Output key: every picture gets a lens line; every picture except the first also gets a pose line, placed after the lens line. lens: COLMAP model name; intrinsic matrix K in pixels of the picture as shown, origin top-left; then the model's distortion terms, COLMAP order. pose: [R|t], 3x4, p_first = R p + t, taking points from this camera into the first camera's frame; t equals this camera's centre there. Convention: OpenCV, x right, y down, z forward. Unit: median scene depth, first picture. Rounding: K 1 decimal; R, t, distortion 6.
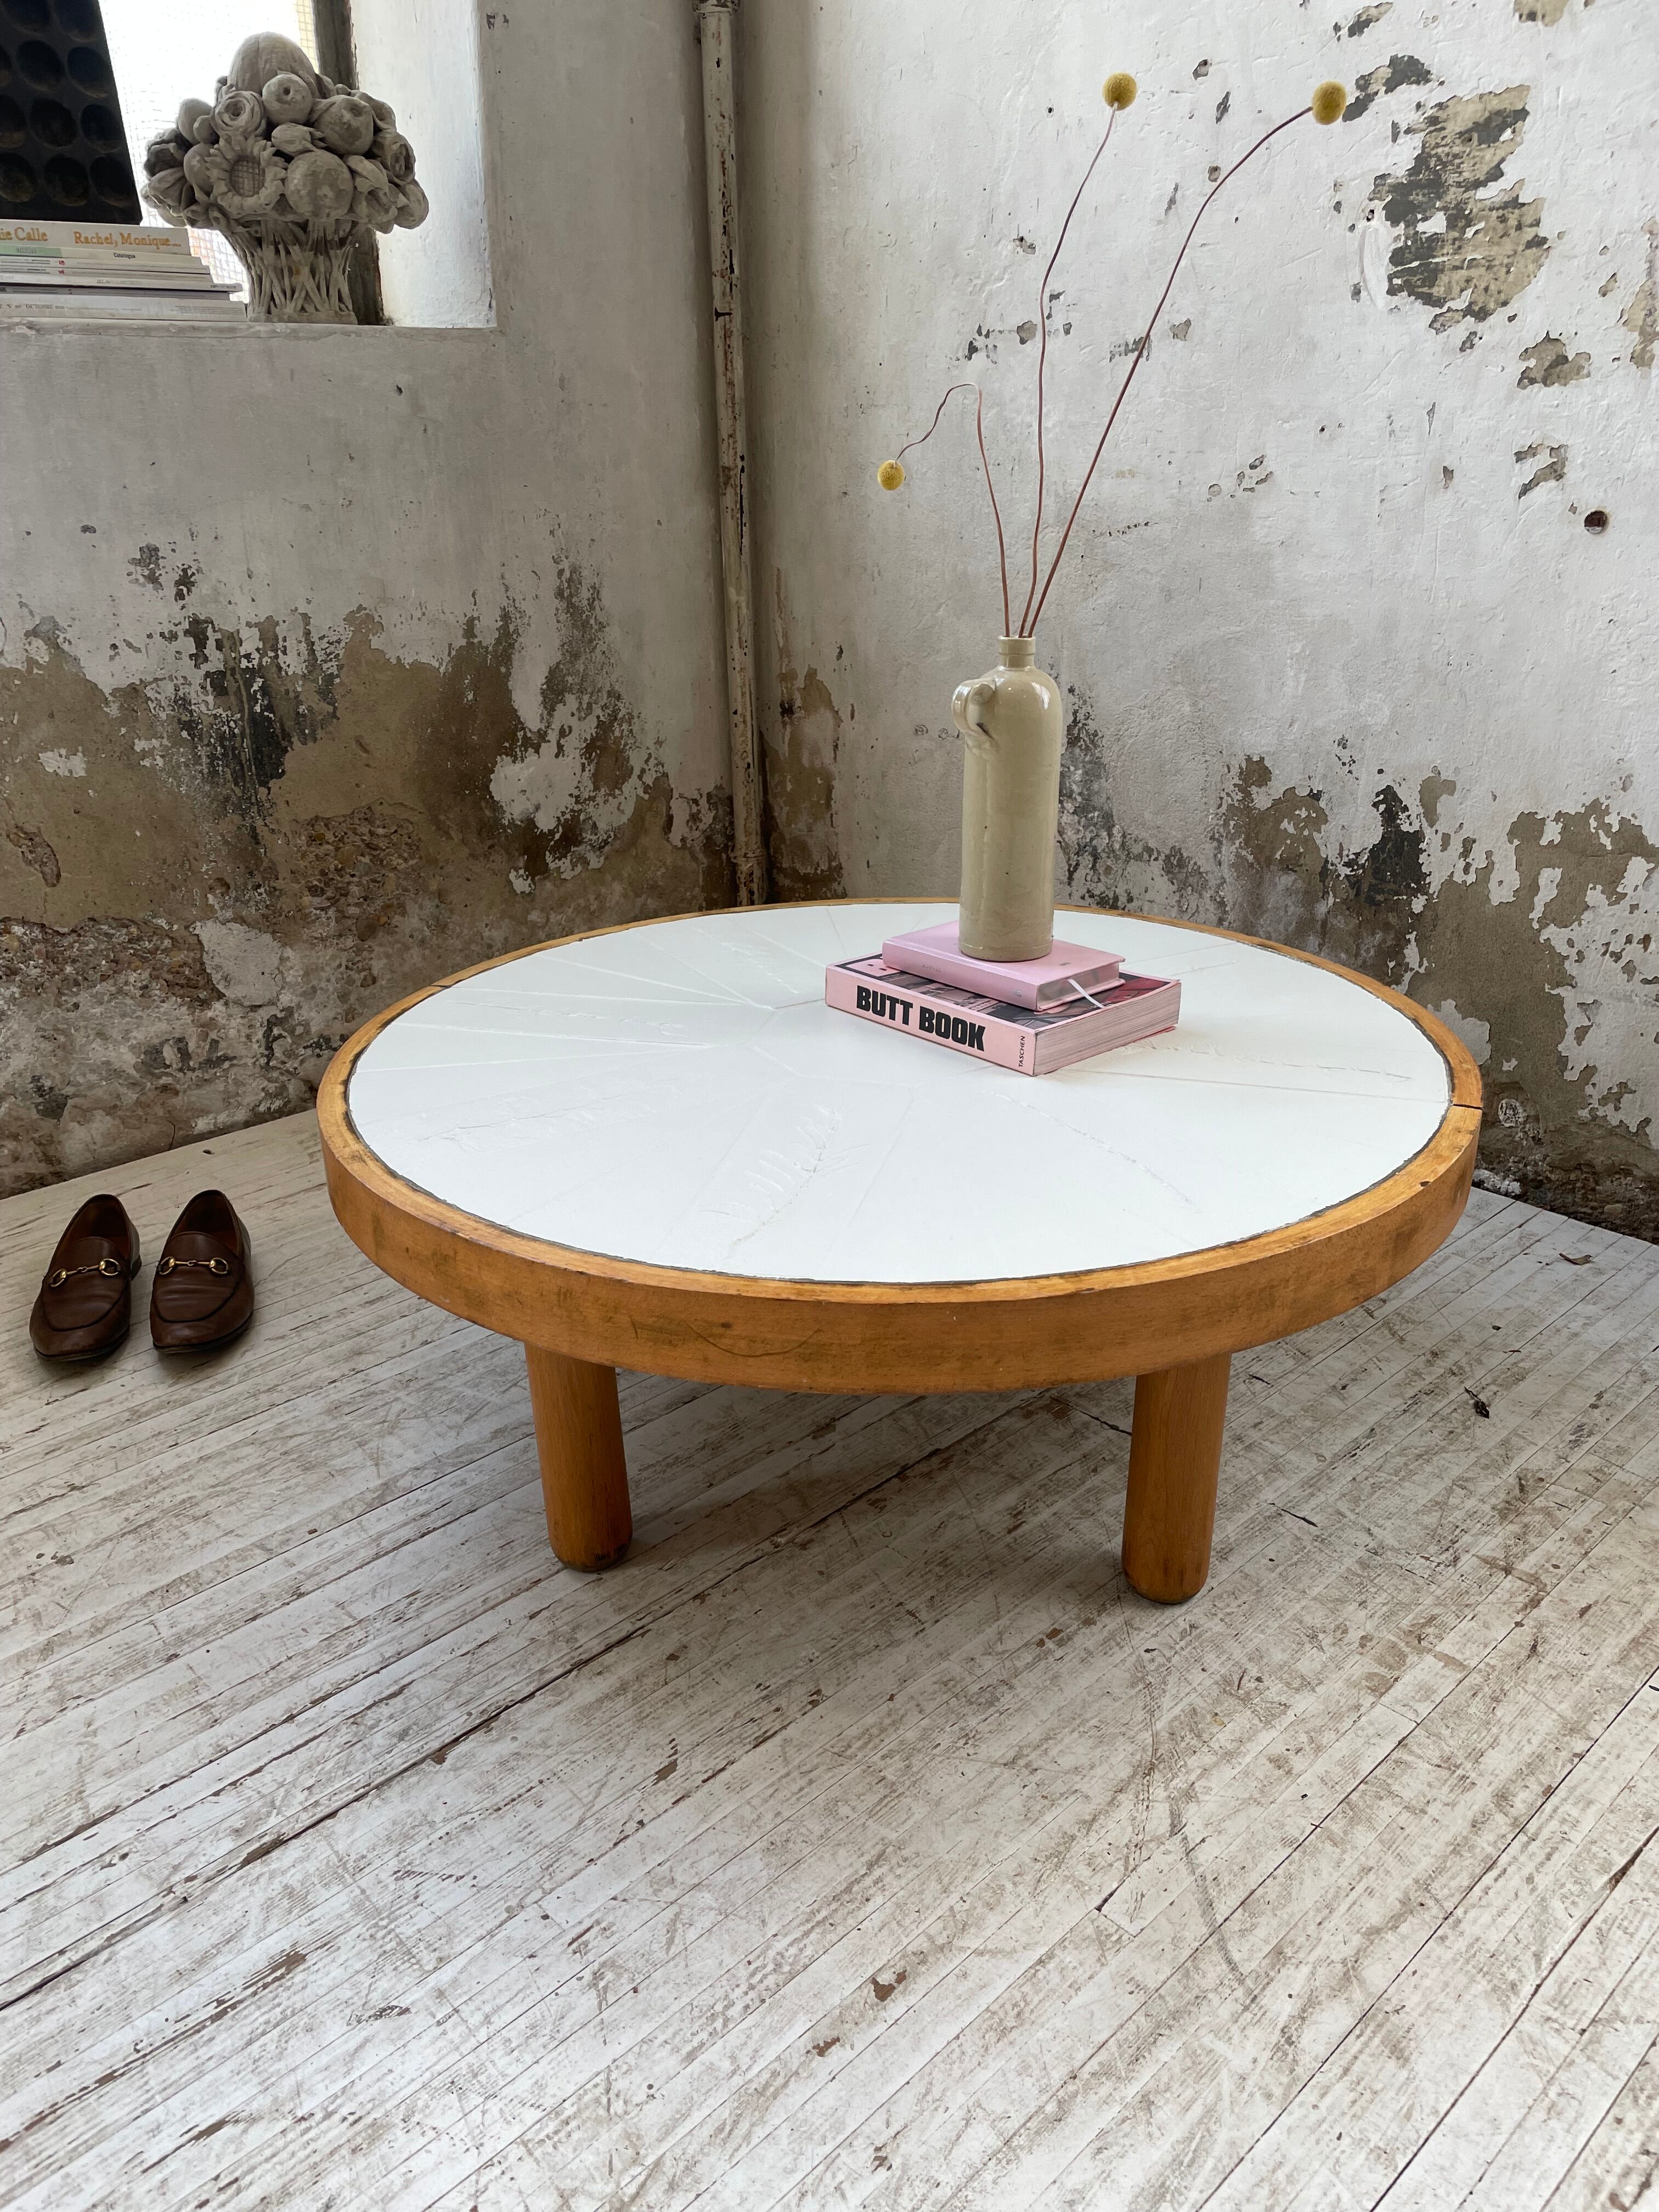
lens RADIAL K [[1680.0, 0, 819.7], [0, 1680.0, 1120.3], [0, 0, 1]] dist [0.090815, -0.125786]
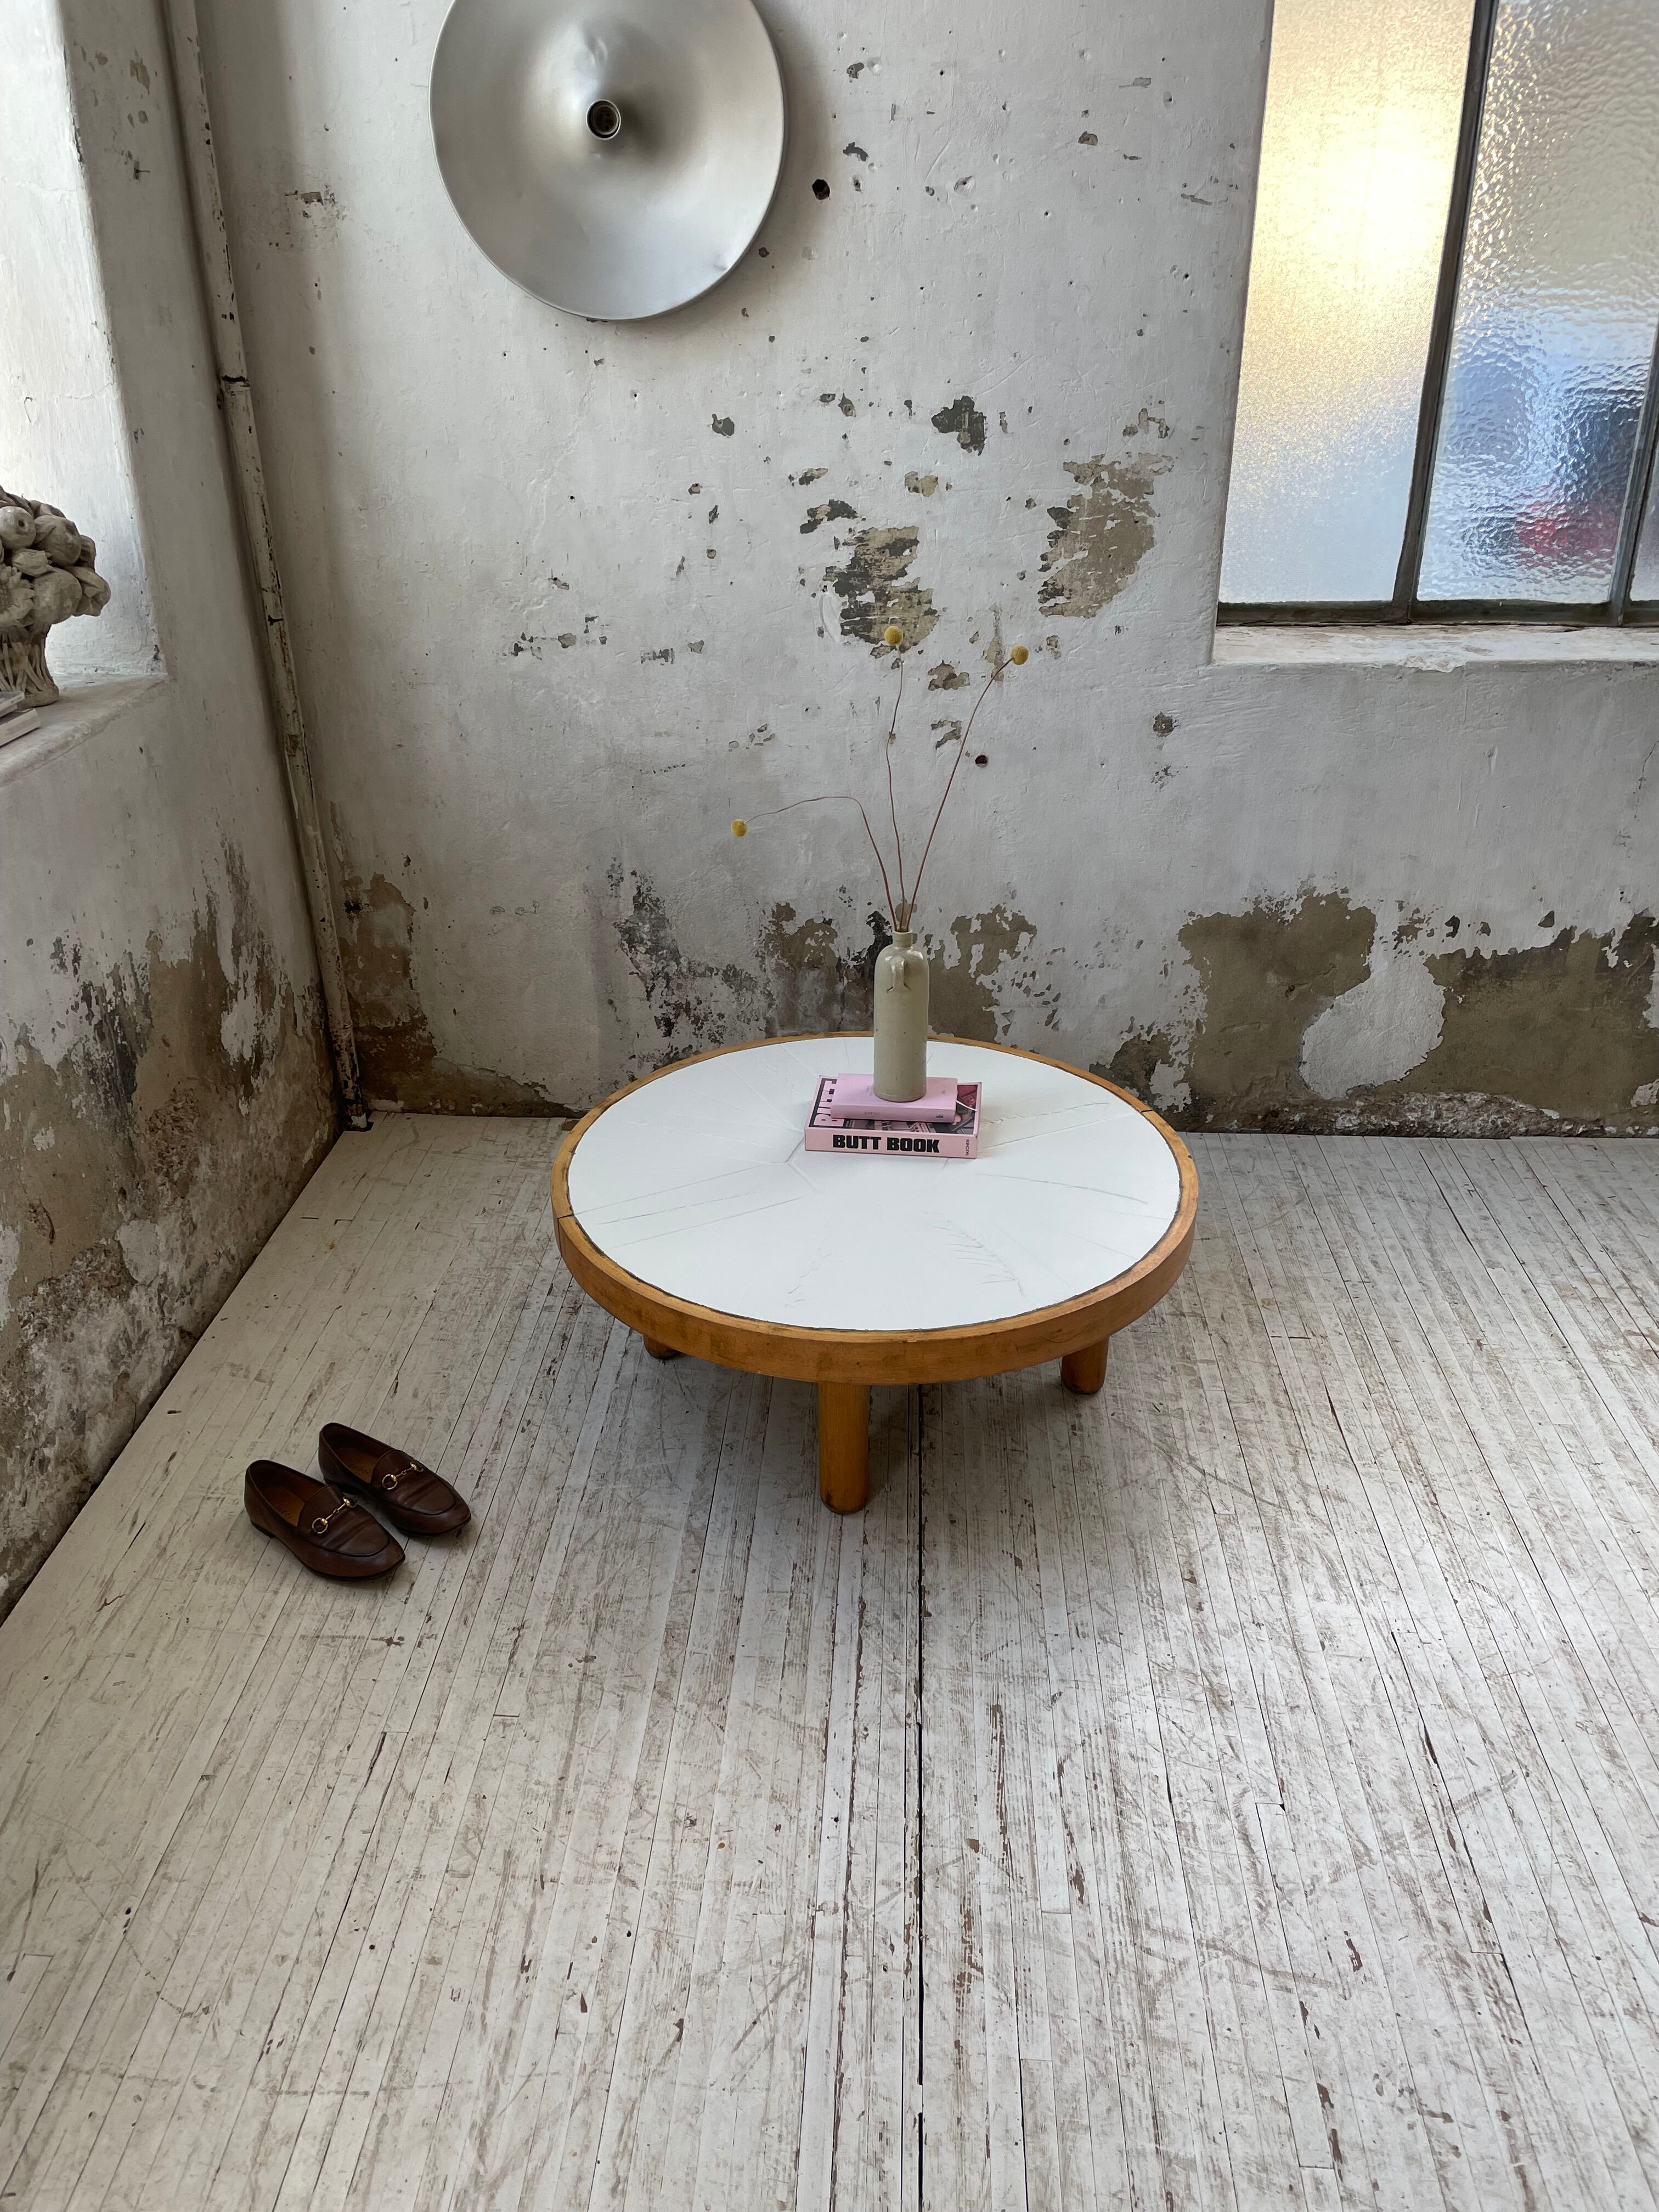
lens RADIAL K [[1680.0, 0, 813.6], [0, 1680.0, 1112.5], [0, 0, 1]] dist [0.090815, -0.125786]
pose [[0.734910, -0.291570, 0.612286, -0.758933], [0.250058, 0.955746, 0.154988, -0.274500], [-0.630380, 0.039205, 0.775296, -0.220846]]
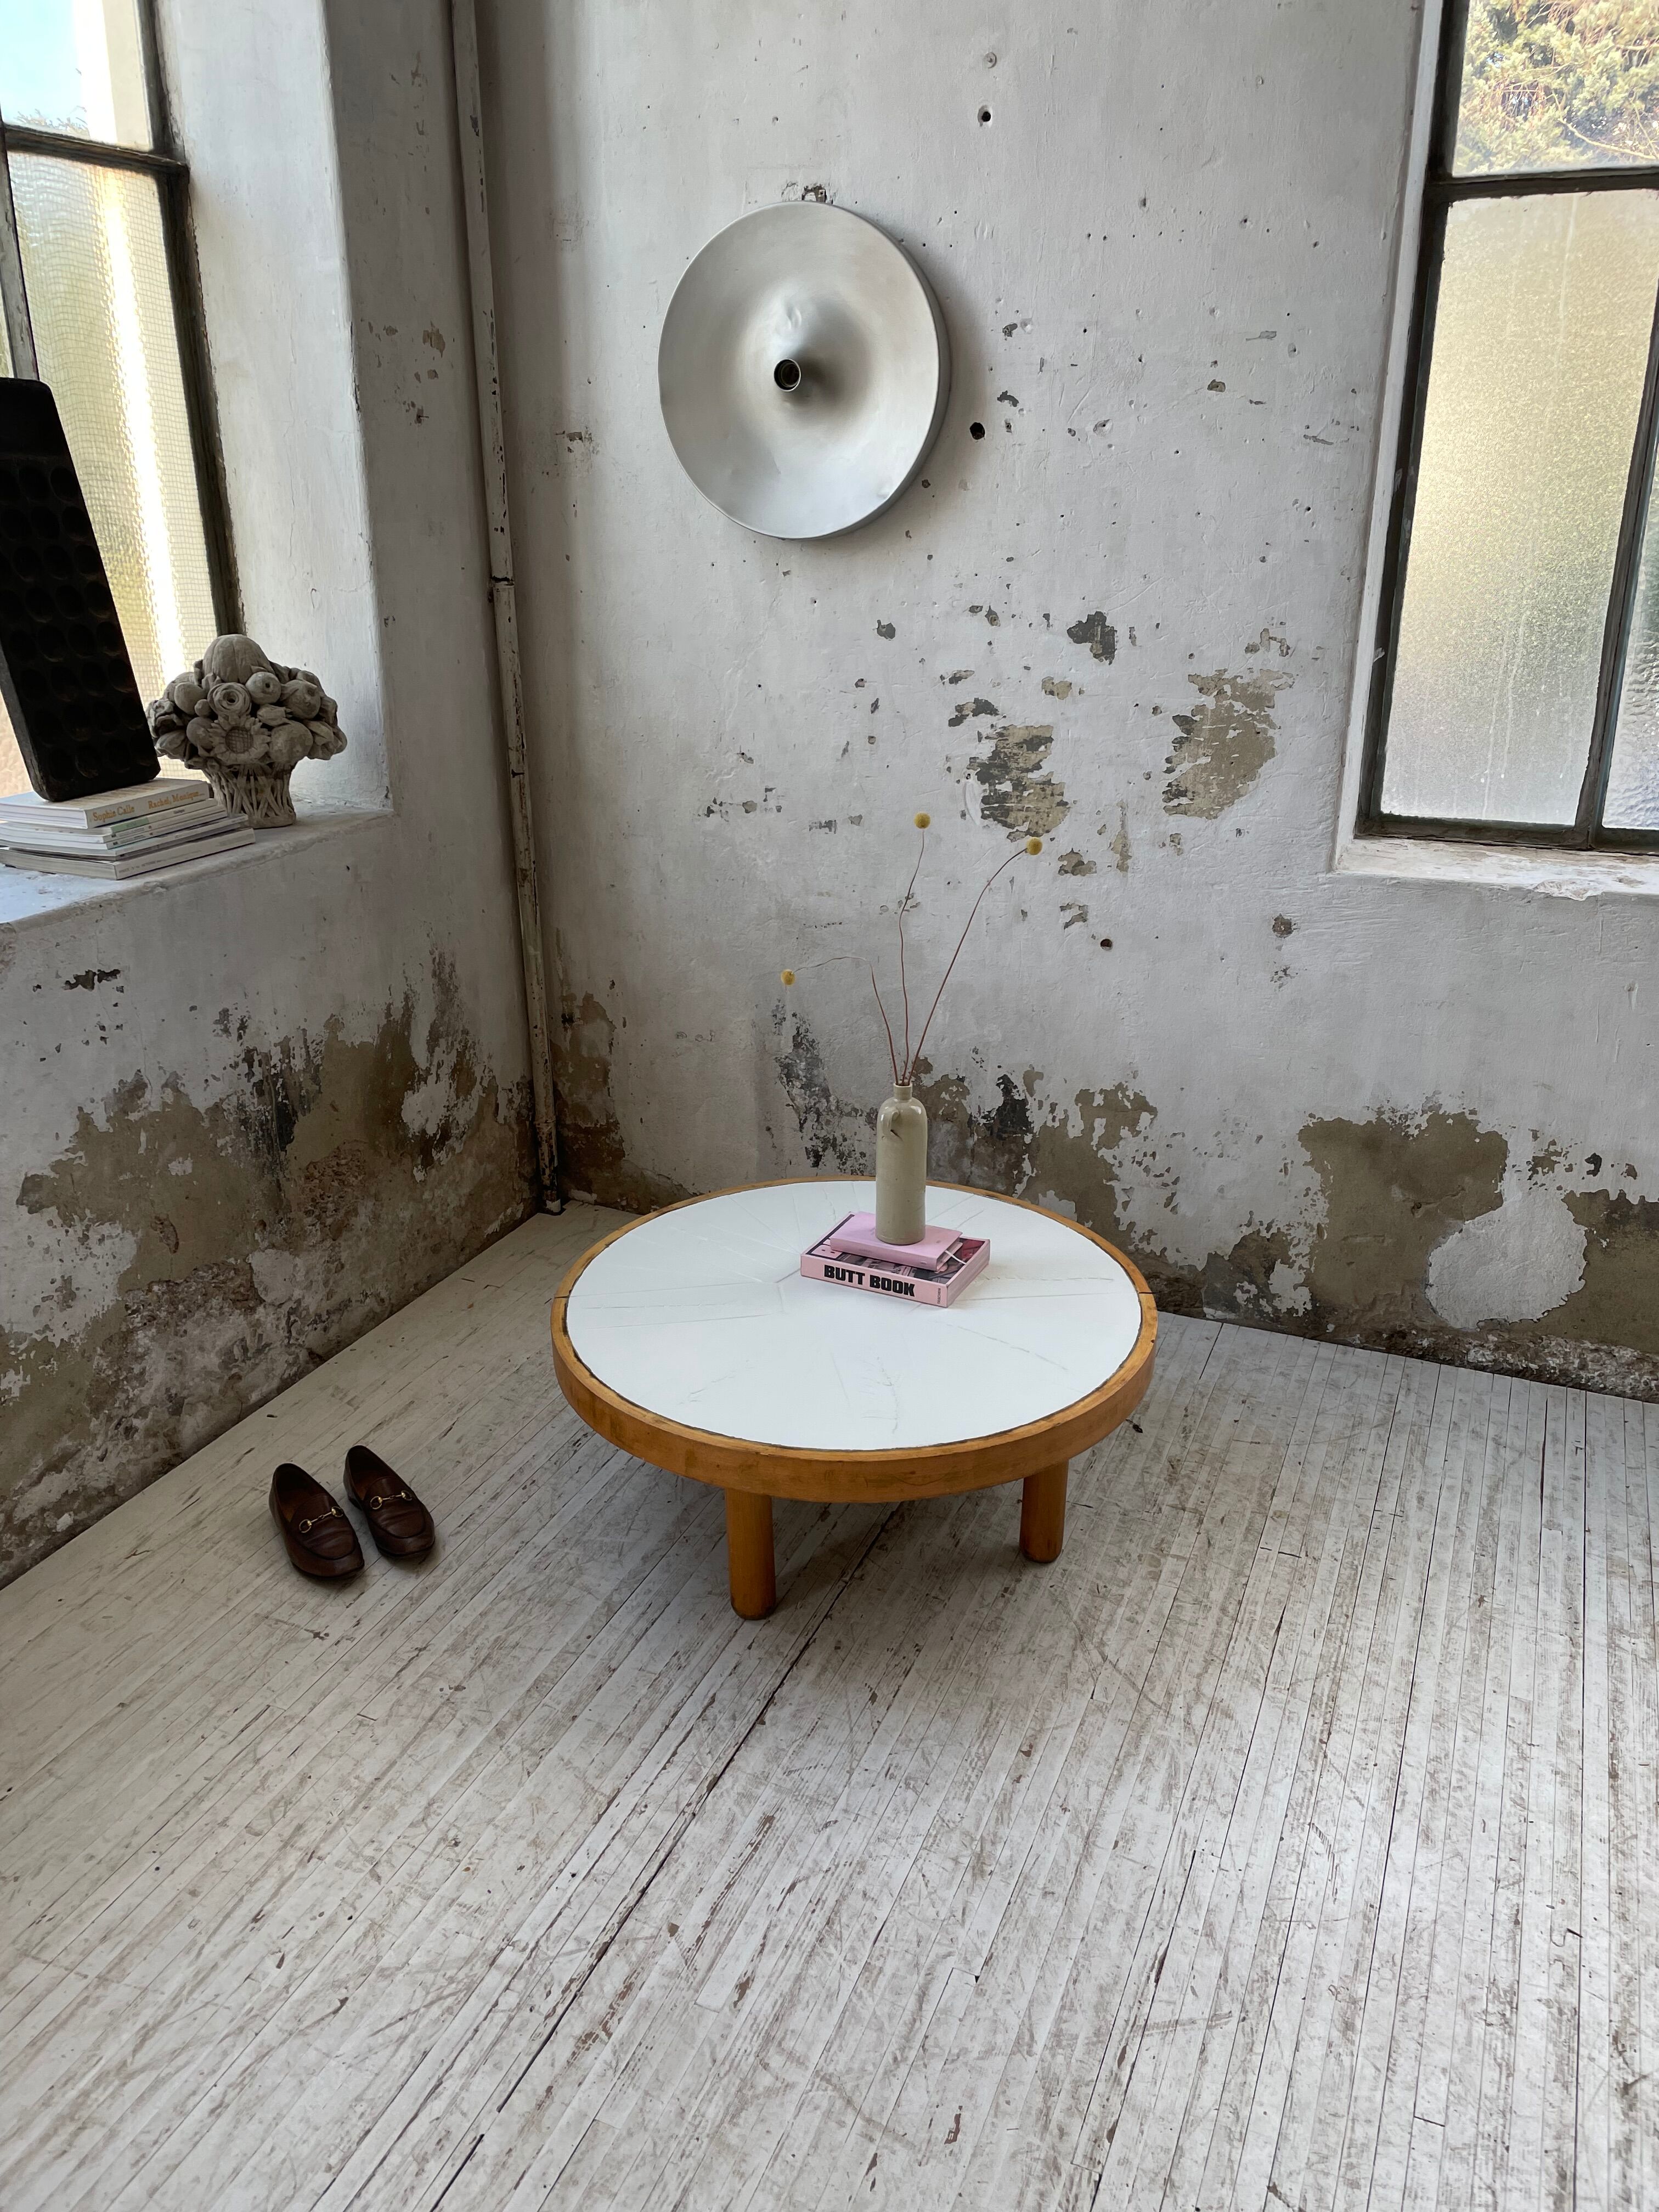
lens RADIAL K [[1680.0, 0, 838.8], [0, 1680.0, 1089.6], [0, 0, 1]] dist [0.090815, -0.125786]
pose [[0.917375, -0.120825, 0.379242, -0.468435], [0.134892, 0.990803, -0.010634, -0.183874], [-0.374469, 0.060912, 0.925236, -0.518818]]
